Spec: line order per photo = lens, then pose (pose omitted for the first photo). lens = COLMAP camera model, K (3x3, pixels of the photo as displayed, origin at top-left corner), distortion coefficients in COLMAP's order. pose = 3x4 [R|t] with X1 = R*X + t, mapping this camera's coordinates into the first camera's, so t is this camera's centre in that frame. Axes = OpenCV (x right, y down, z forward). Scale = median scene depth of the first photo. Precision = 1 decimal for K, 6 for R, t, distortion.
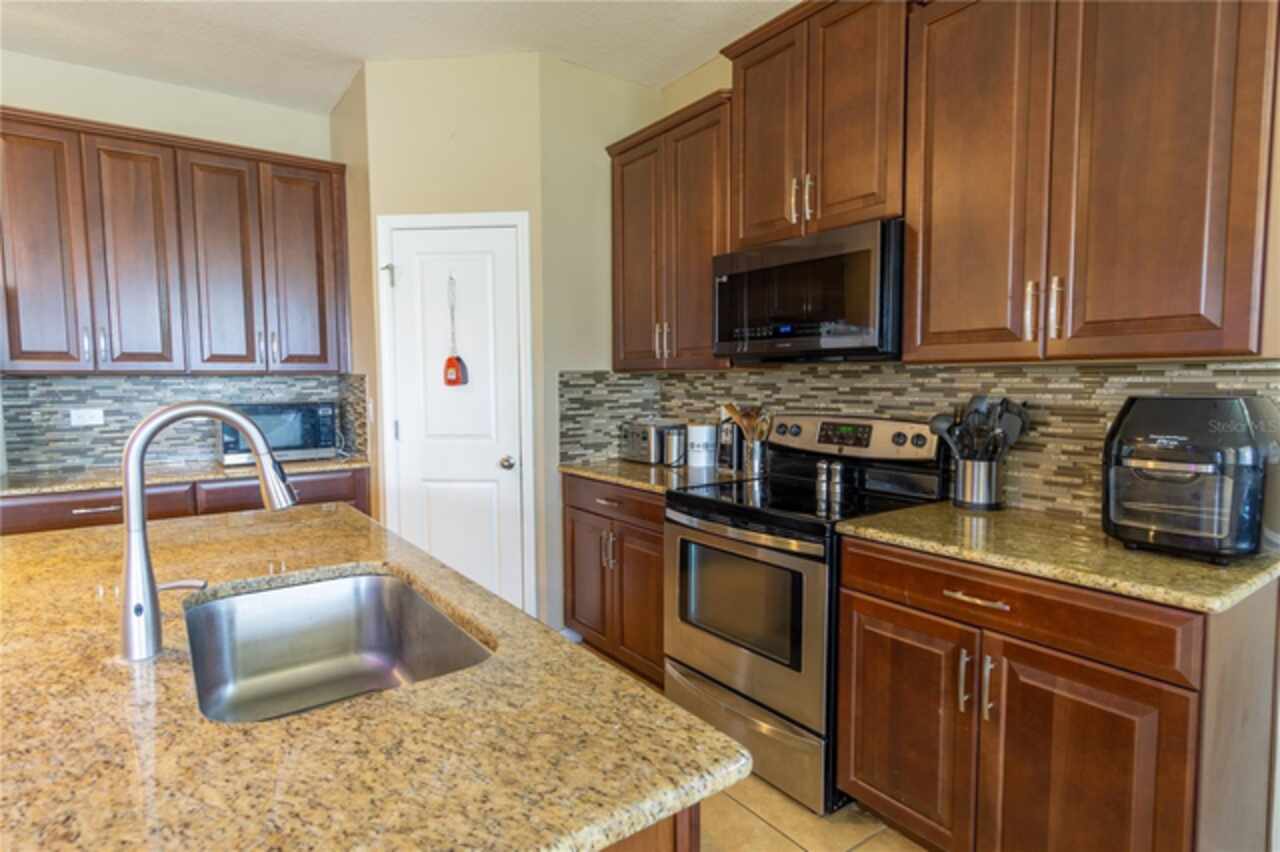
lens RADIAL K [[692.6, 0, 631.6], [0, 692.6, 422.3], [0, 0, 1]] dist [0.006184, 0.002253]
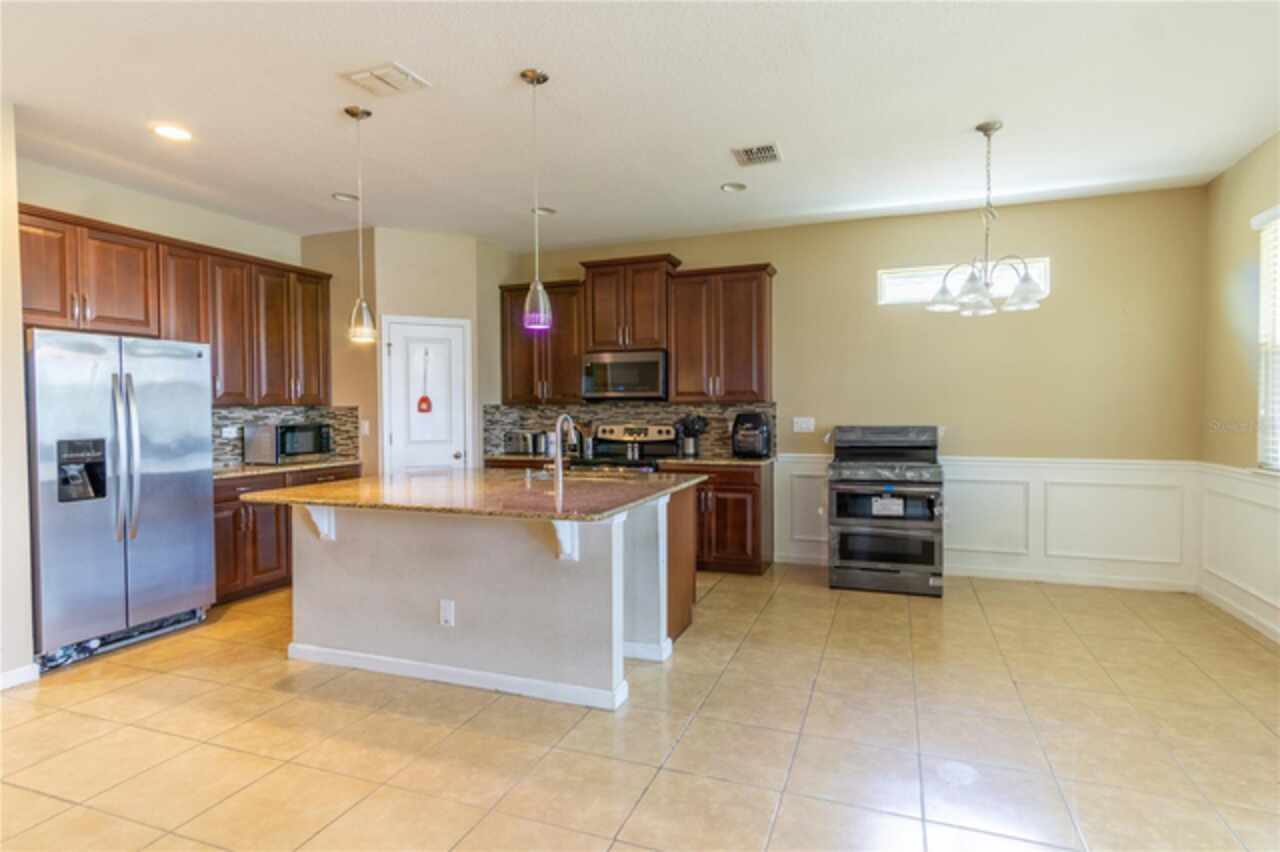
lens RADIAL K [[692.6, 0, 655.6], [0, 692.6, 427.2], [0, 0, 1]] dist [0.006184, 0.002253]
pose [[0.821004, -0.015008, 0.570725, -0.905221], [0.037852, 0.998886, -0.028184, 0.064736], [-0.569666, 0.044743, 0.820658, -0.903337]]
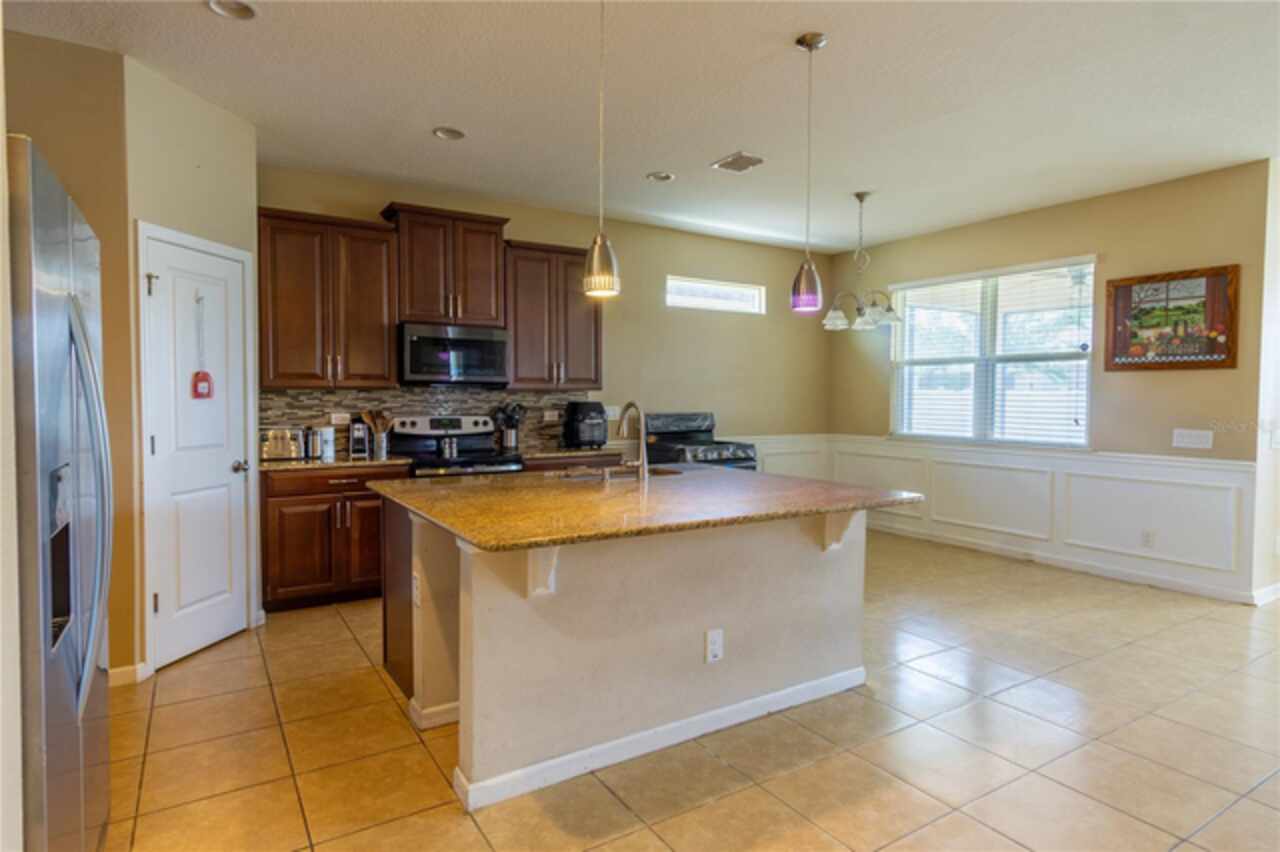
lens RADIAL K [[692.6, 0, 649.1], [0, 692.6, 421.7], [0, 0, 1]] dist [0.006184, 0.002253]
pose [[0.033823, -0.029467, 0.998993, -1.484432], [0.059231, 0.997867, 0.027429, -0.007769], [-0.997671, 0.058243, 0.035497, 0.324496]]
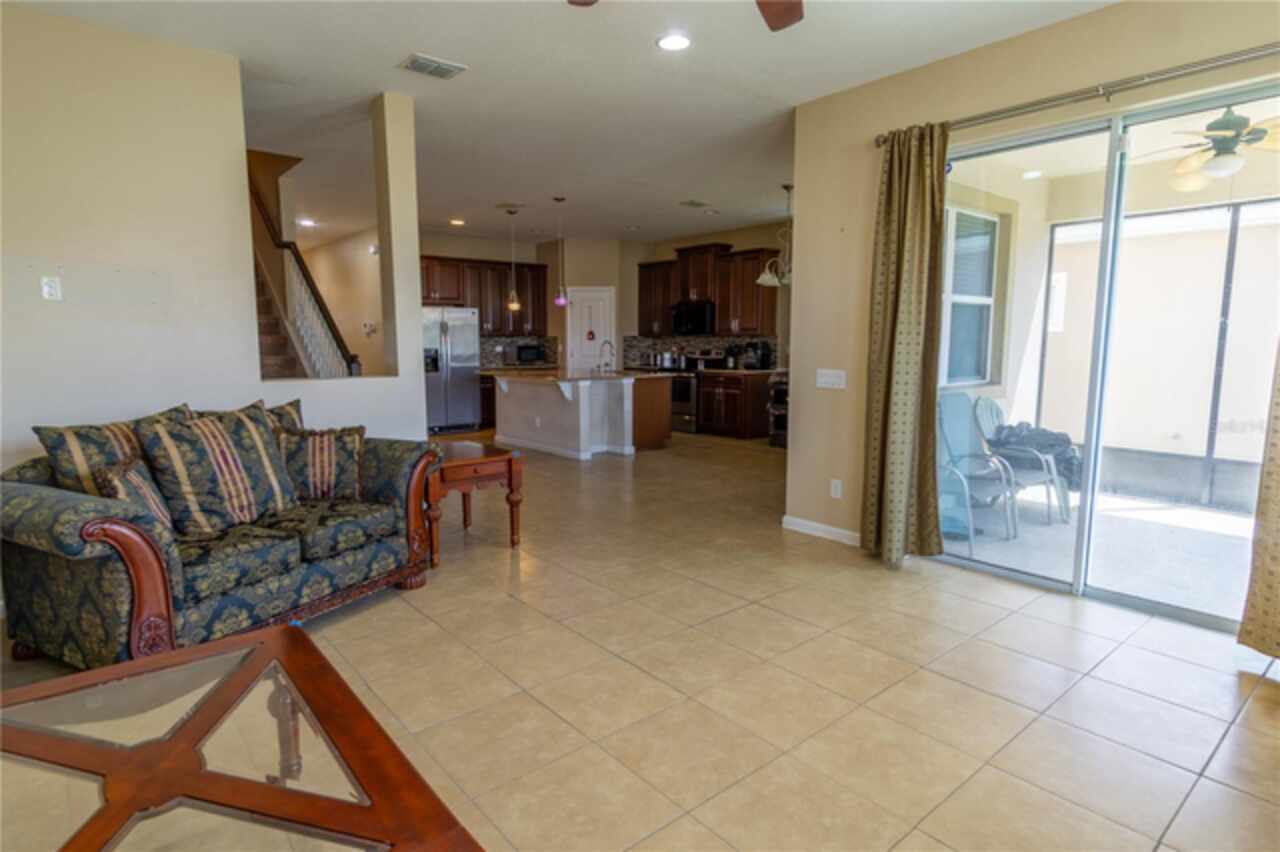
lens RADIAL K [[692.6, 0, 653.4], [0, 692.6, 426.5], [0, 0, 1]] dist [0.006184, 0.002253]
pose [[0.992986, -0.006153, 0.118073, -0.403527], [-0.001131, 0.998105, 0.061523, 0.171958], [-0.118228, -0.061225, 0.991097, -2.584263]]
